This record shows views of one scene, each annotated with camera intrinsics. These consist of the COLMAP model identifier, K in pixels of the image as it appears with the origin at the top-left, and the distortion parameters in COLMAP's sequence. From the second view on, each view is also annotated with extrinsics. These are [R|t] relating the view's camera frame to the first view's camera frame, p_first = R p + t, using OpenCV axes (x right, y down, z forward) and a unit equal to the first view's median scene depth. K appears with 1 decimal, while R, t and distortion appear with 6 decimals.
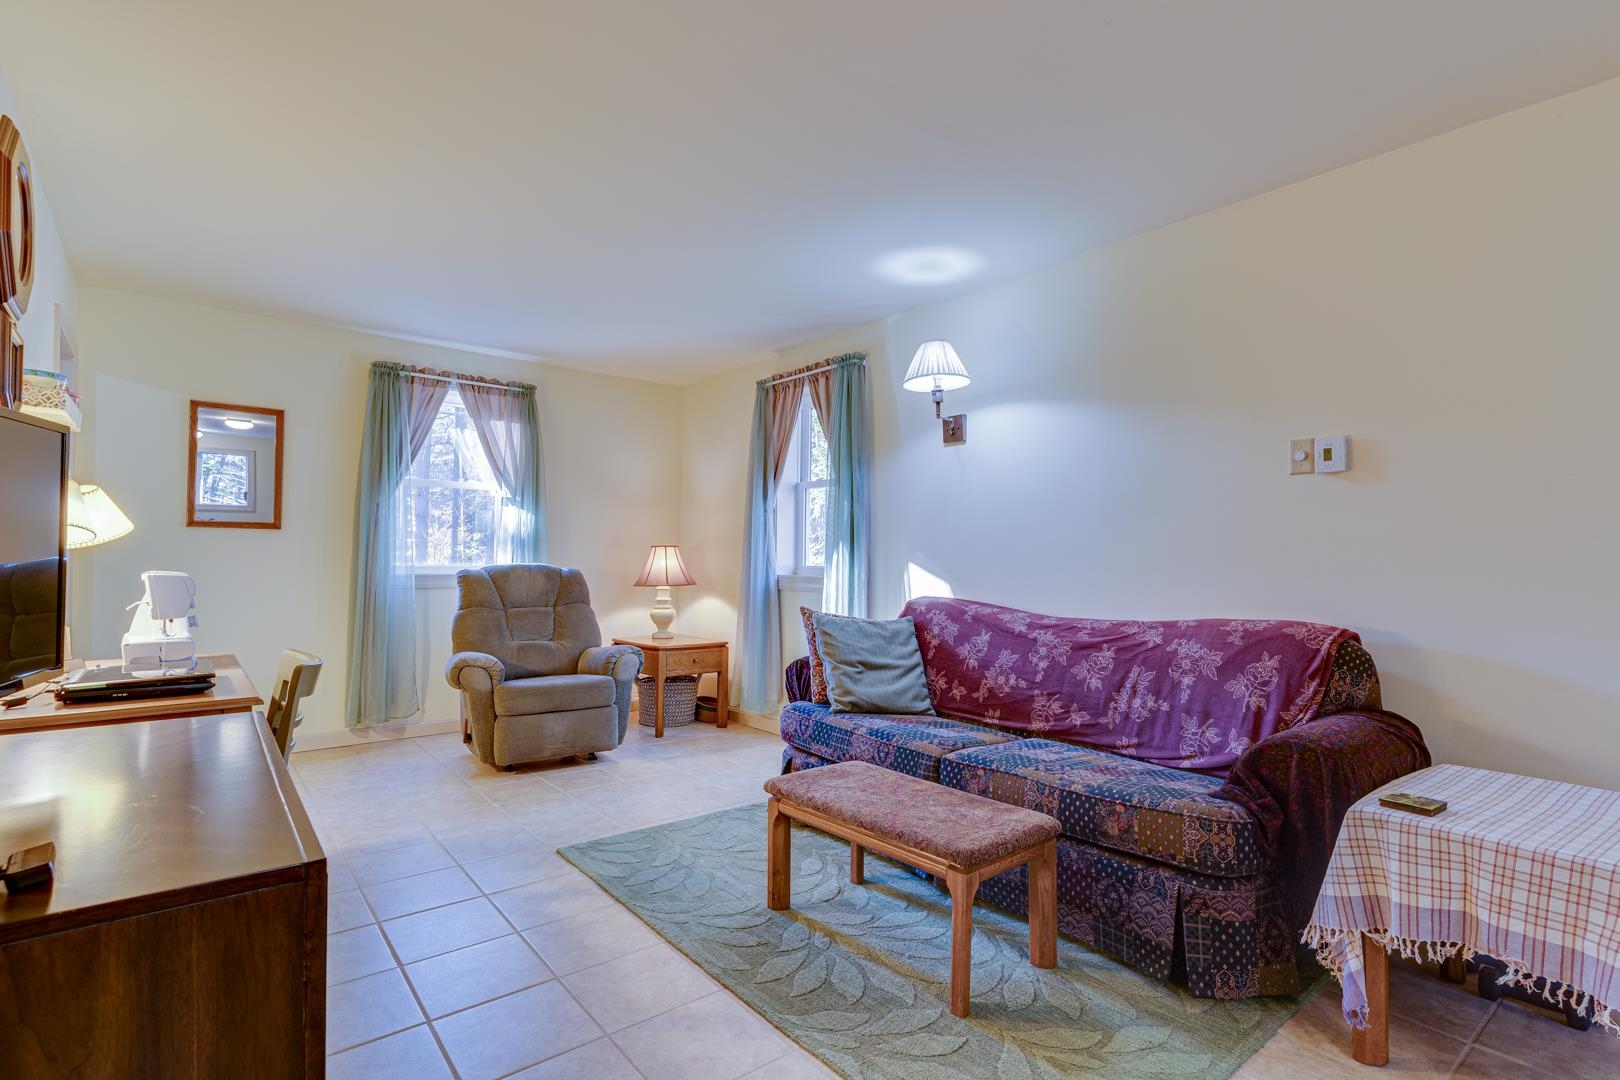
lens RADIAL K [[768.2, 0, 808.4], [0, 768.2, 552.5], [0, 0, 1]] dist [0.002573, 0.000772]
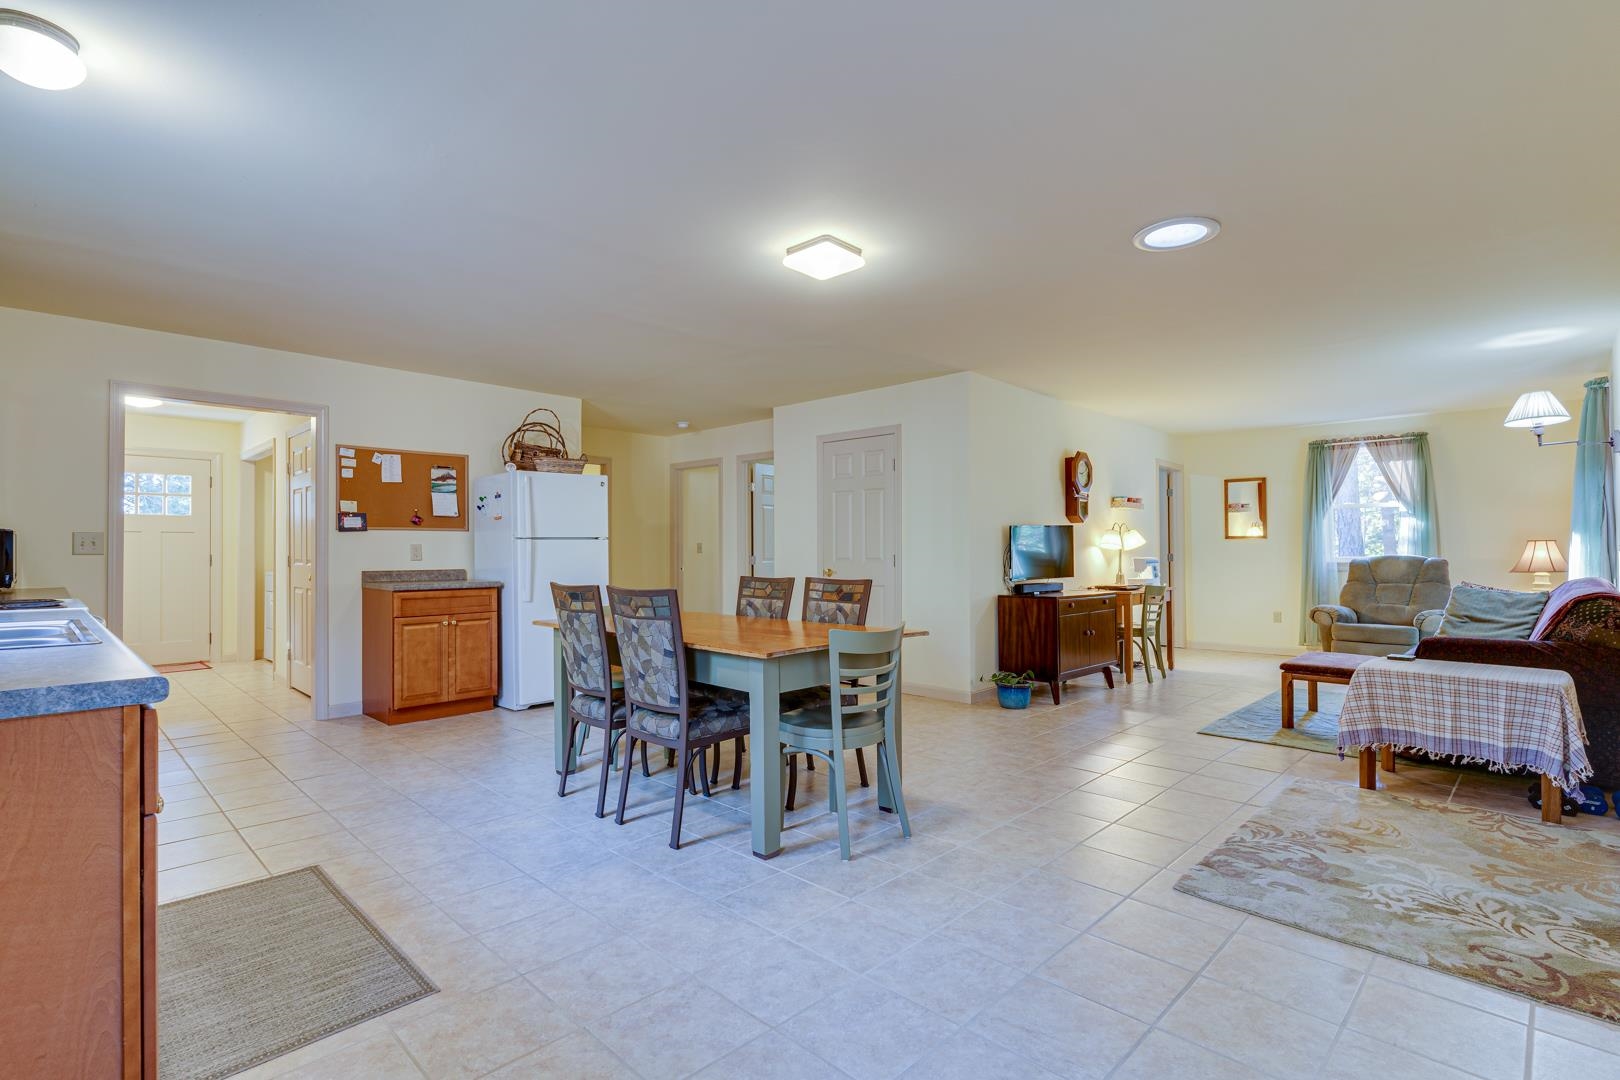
lens RADIAL K [[768.2, 0, 808.4], [0, 768.2, 552.5], [0, 0, 1]] dist [0.002573, 0.000772]
pose [[0.115086, -0.012698, -0.993274, 1.049824], [0.011166, 0.999872, -0.011489, 0.012804], [0.993293, -0.009769, 0.115213, -0.349496]]
